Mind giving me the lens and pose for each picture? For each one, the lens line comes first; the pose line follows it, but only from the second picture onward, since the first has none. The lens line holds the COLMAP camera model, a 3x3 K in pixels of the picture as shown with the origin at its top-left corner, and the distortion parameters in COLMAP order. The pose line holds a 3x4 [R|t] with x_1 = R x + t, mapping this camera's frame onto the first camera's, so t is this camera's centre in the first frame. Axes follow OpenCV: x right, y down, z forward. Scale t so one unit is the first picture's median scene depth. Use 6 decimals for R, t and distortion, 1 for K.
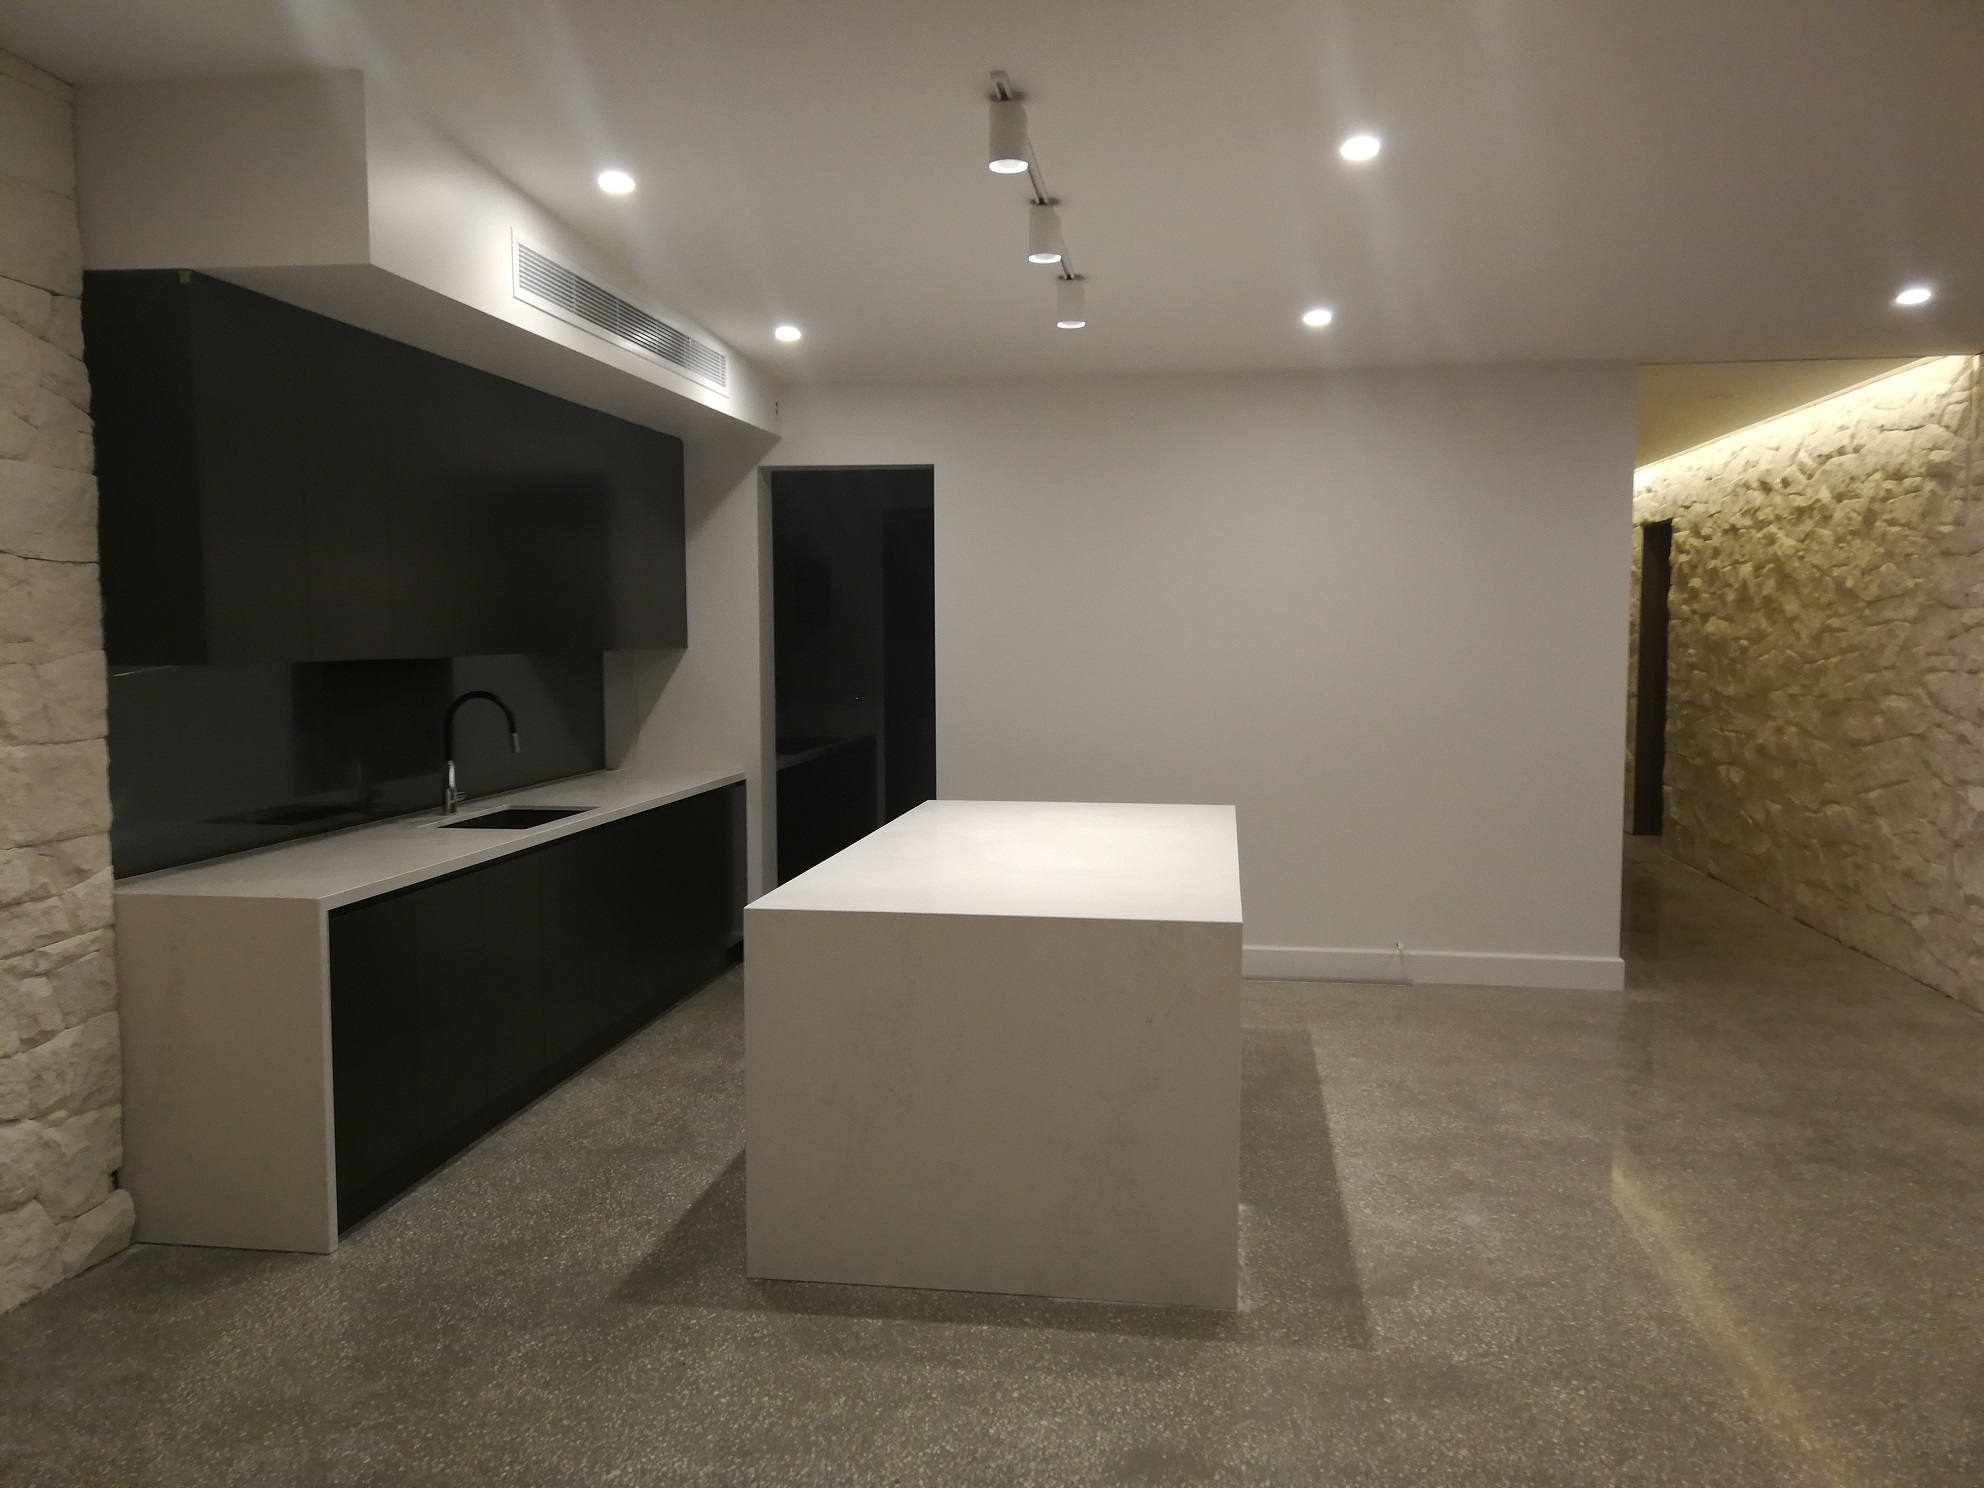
lens RADIAL K [[1634.4, 0, 987.3], [0, 1634.4, 737.0], [0, 0, 1]] dist [0.015758, -0.000581]
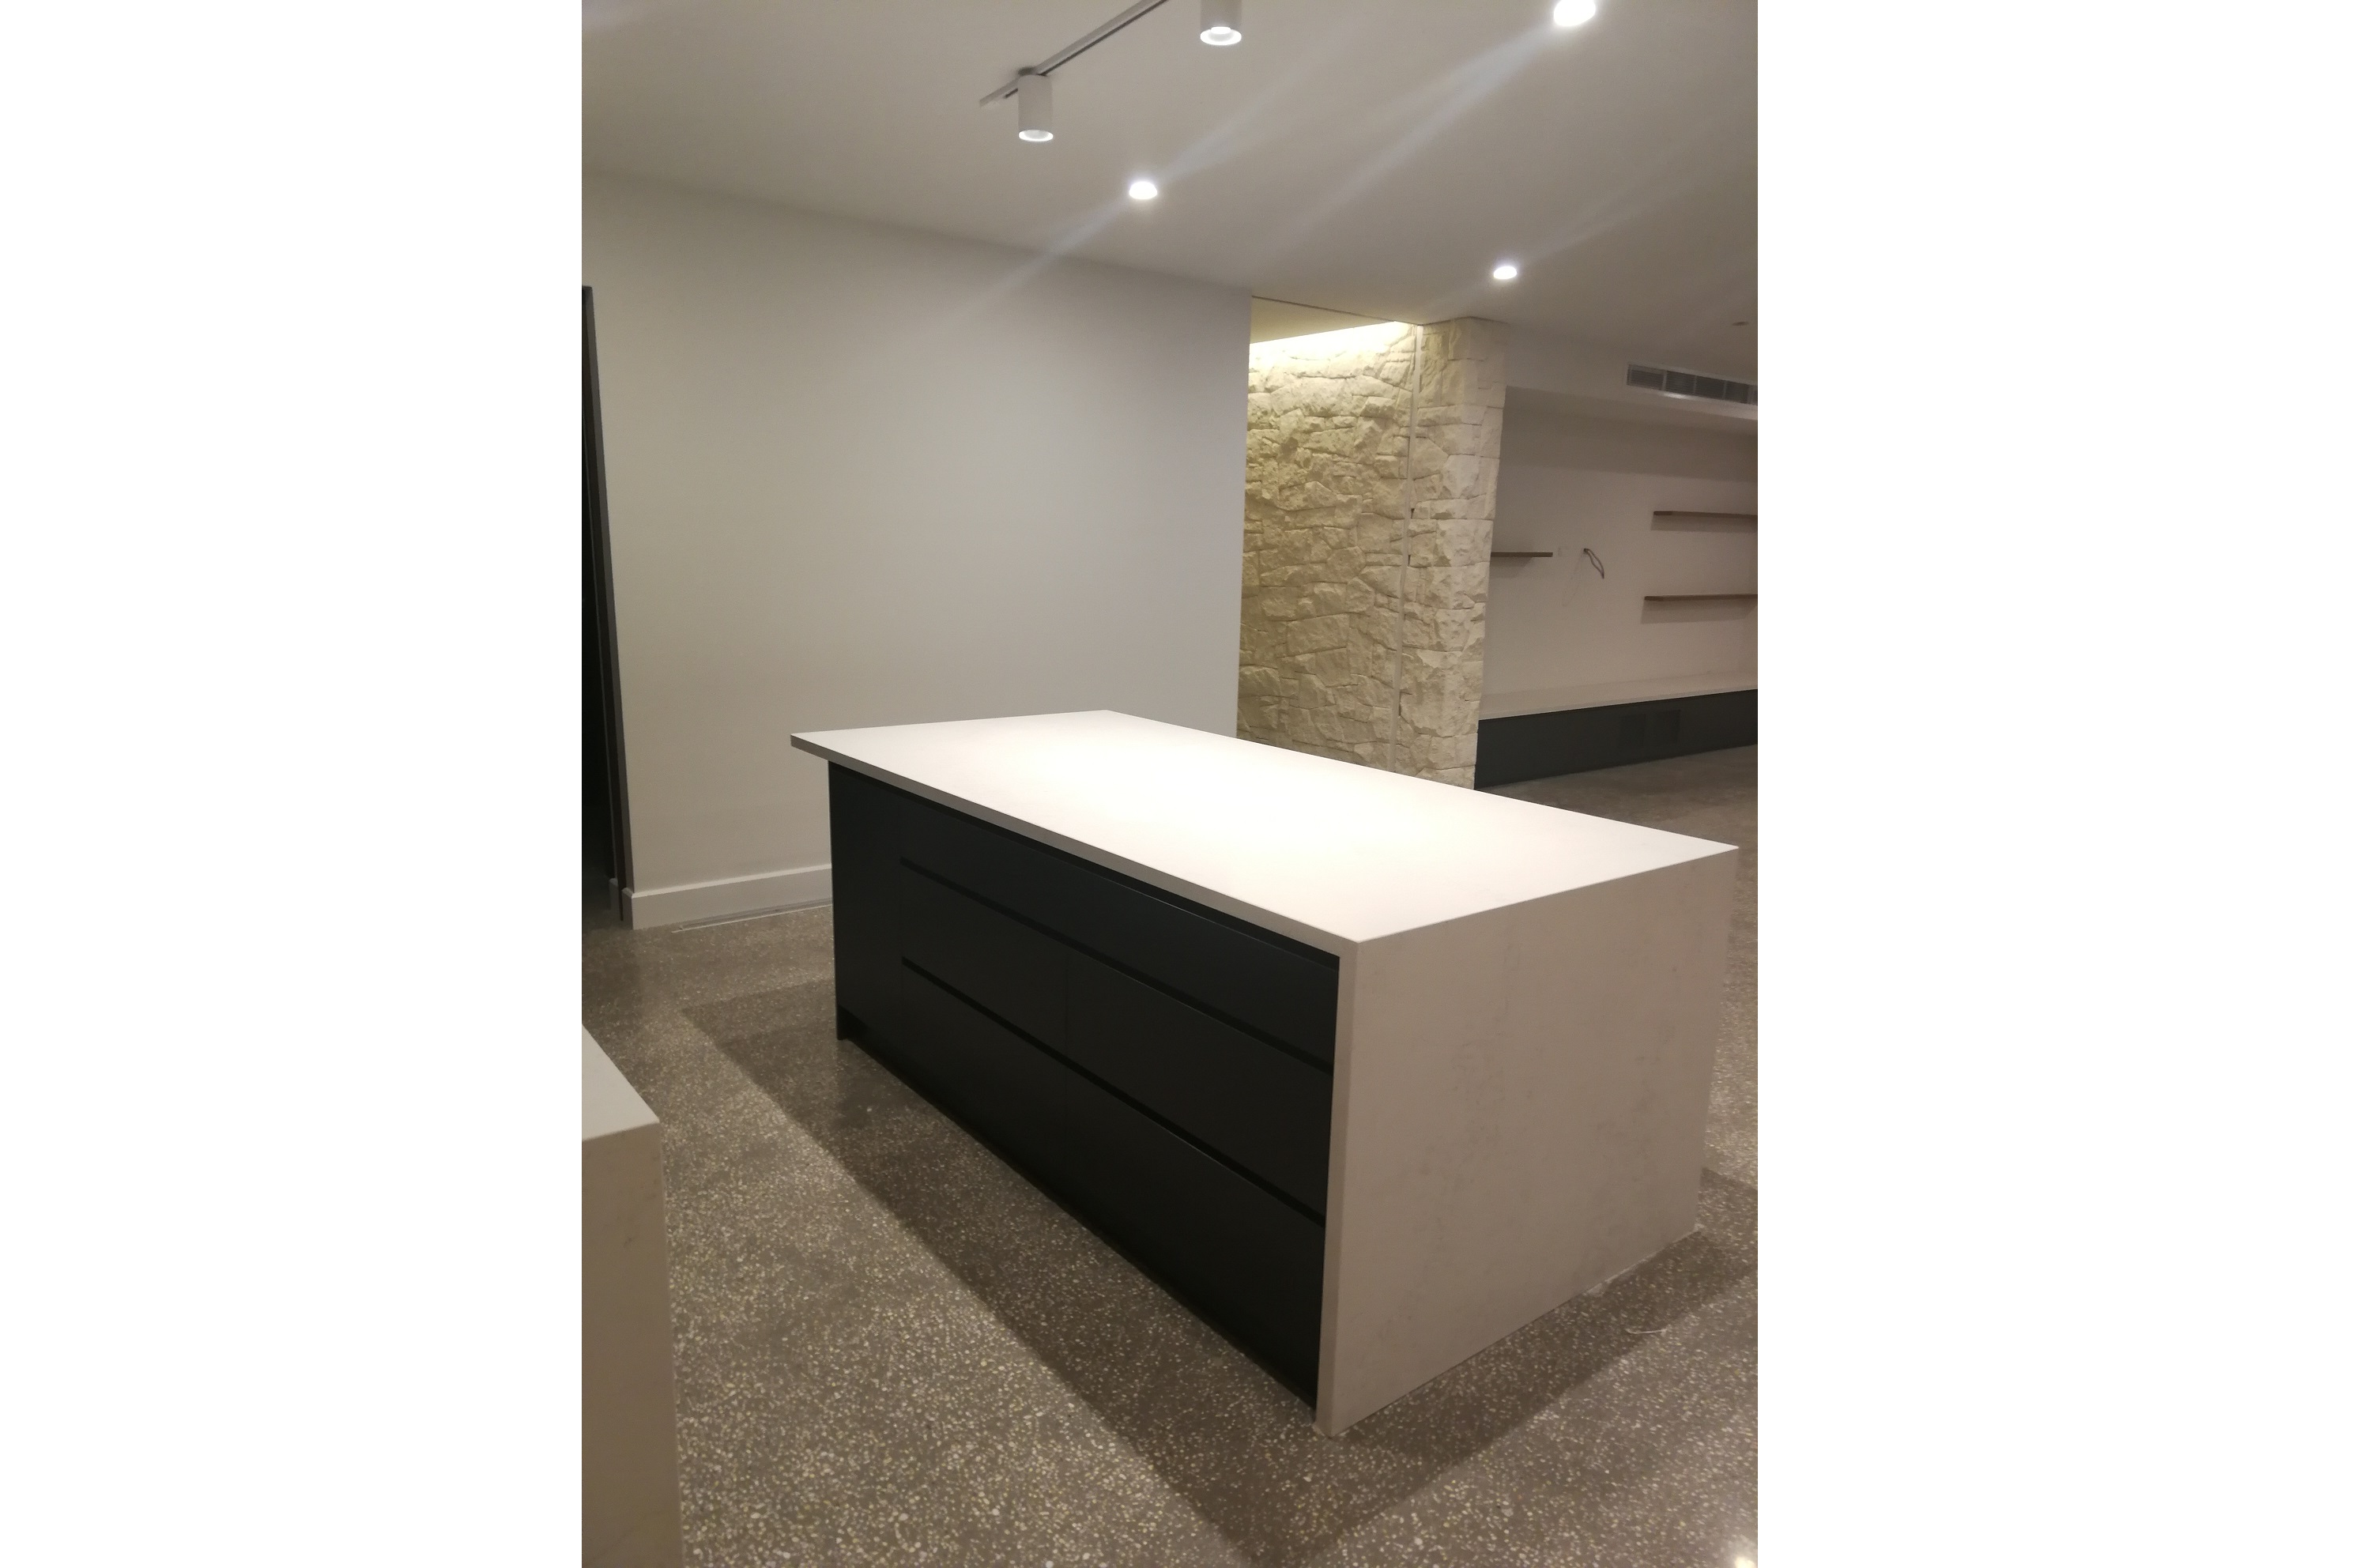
lens RADIAL K [[1264.4, 0, 1186.1], [0, 1264.4, 803.4], [0, 0, 1]] dist [0.000112, 0.000162]
pose [[0.684222, -0.137347, 0.716223, -0.299389], [0.024822, 0.985922, 0.165353, -0.022304], [-0.728851, -0.095360, 0.677999, 0.375283]]
